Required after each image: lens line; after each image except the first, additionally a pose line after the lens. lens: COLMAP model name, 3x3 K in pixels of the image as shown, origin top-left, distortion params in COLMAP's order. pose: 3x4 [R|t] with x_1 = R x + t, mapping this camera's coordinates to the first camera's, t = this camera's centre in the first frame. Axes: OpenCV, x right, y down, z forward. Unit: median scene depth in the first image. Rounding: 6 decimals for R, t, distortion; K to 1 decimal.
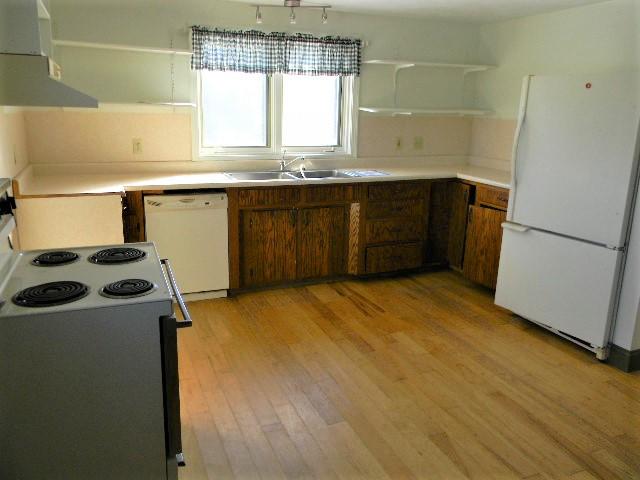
lens RADIAL K [[520.5, 0, 320.0], [0, 520.5, 240.0], [0, 0, 1]] dist [0.002593, -0.003754]
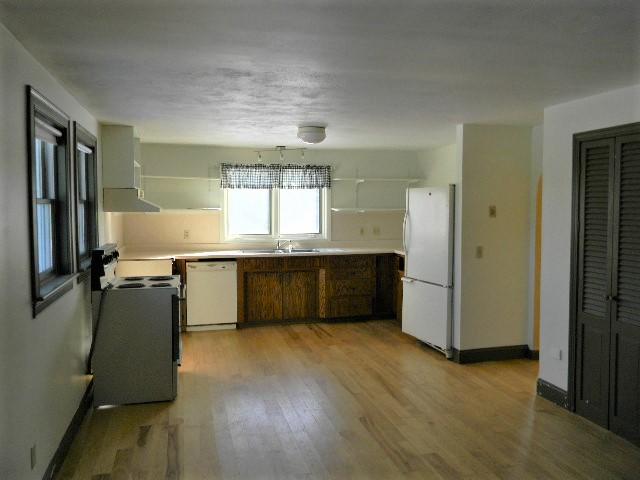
lens RADIAL K [[520.5, 0, 320.0], [0, 520.5, 240.0], [0, 0, 1]] dist [0.002593, -0.003754]
pose [[0.990622, -0.012300, -0.136078, 0.277274], [-0.013119, 0.982775, -0.184338, 0.129603], [0.136002, 0.184395, 0.973397, -0.515611]]
